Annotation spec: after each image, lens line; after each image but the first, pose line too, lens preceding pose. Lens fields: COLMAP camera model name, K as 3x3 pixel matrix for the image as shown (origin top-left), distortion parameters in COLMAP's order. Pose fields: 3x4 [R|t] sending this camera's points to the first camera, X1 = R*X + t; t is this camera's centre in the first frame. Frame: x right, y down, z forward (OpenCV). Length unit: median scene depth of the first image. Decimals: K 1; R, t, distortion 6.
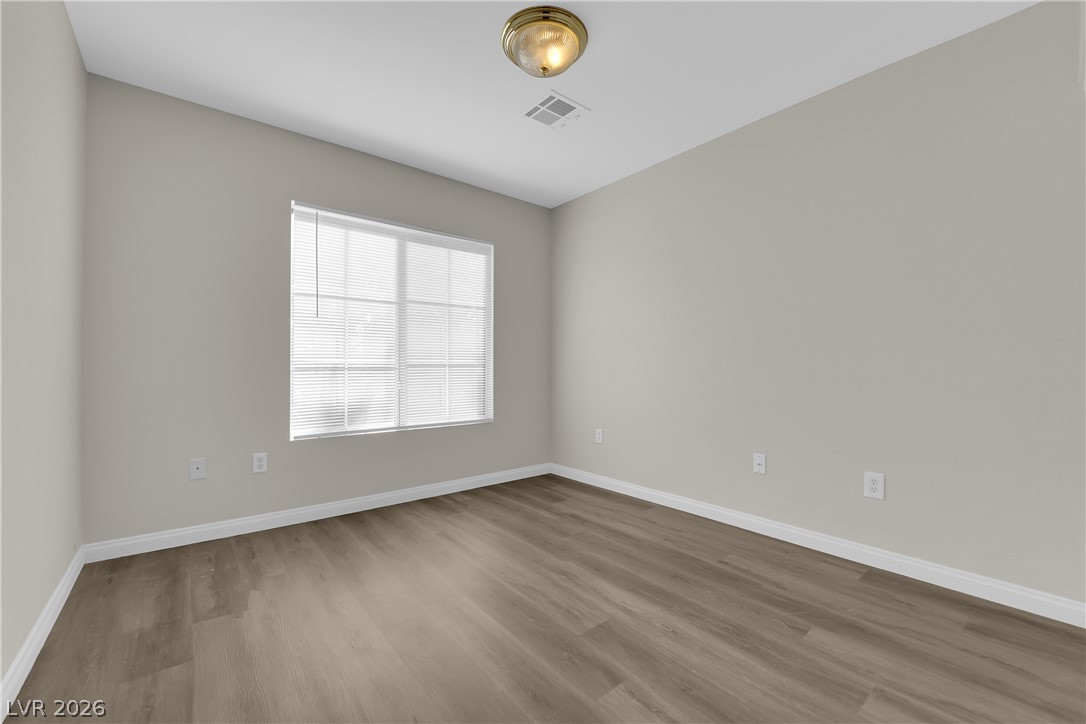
lens RADIAL K [[438.6, 0, 557.4], [0, 438.6, 367.5], [0, 0, 1]] dist [-0.014444, -0.000256]
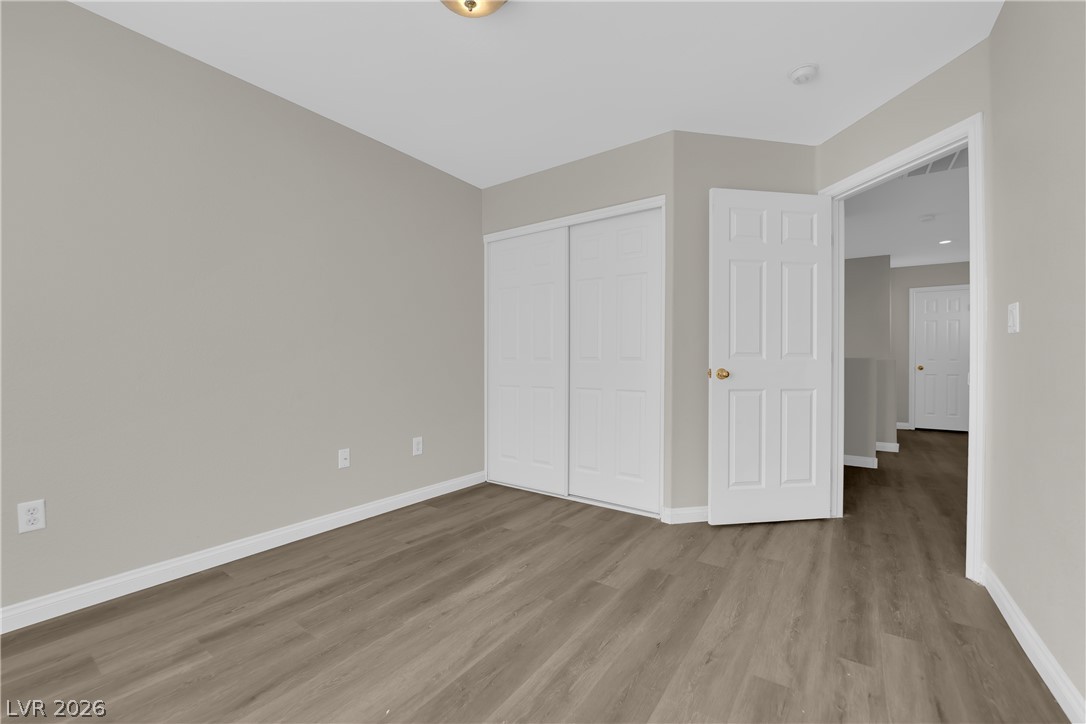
lens RADIAL K [[438.6, 0, 553.5], [0, 438.6, 357.8], [0, 0, 1]] dist [-0.014444, -0.000256]
pose [[-0.258339, 0.009495, 0.966008, -0.762917], [0.009156, 0.999931, -0.007380, 0.009010], [-0.966011, 0.006938, -0.258408, 0.961183]]
